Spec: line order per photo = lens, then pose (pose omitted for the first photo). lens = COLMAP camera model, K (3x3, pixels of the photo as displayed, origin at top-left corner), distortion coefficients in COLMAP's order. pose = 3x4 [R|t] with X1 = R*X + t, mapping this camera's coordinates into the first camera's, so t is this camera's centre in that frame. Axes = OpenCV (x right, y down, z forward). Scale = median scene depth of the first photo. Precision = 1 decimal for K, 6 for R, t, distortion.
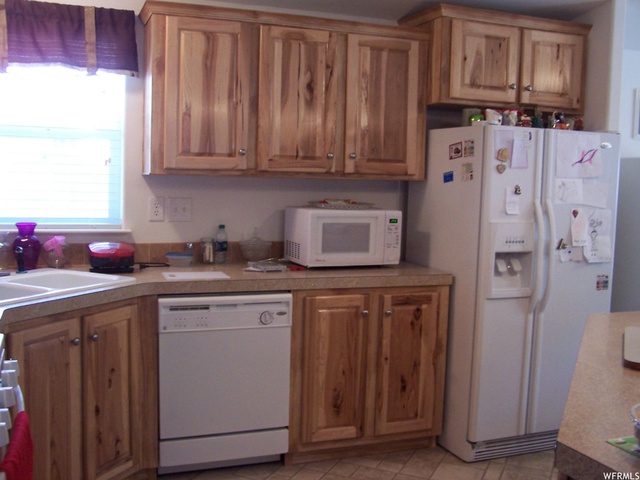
lens RADIAL K [[715.1, 0, 320.0], [0, 715.1, 240.0], [0, 0, 1]] dist [-0.217161, 0.422643]
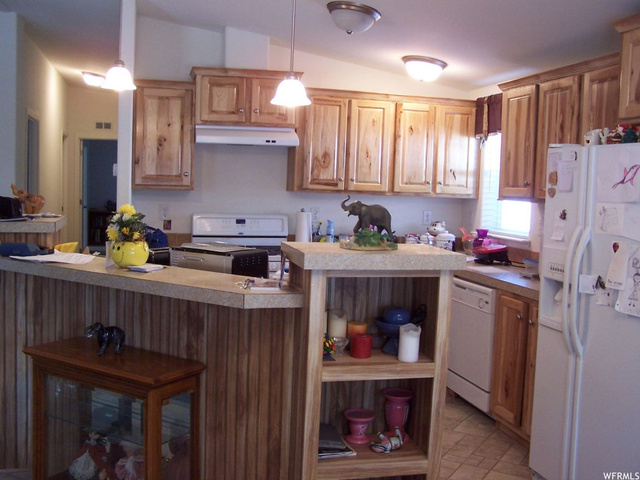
lens RADIAL K [[715.1, 0, 320.0], [0, 715.1, 240.0], [0, 0, 1]] dist [-0.217161, 0.422643]
pose [[-0.118968, 0.050584, -0.991609, 1.207097], [-0.123623, 0.990176, 0.065343, -0.056961], [0.985172, 0.130359, -0.111546, 0.766712]]
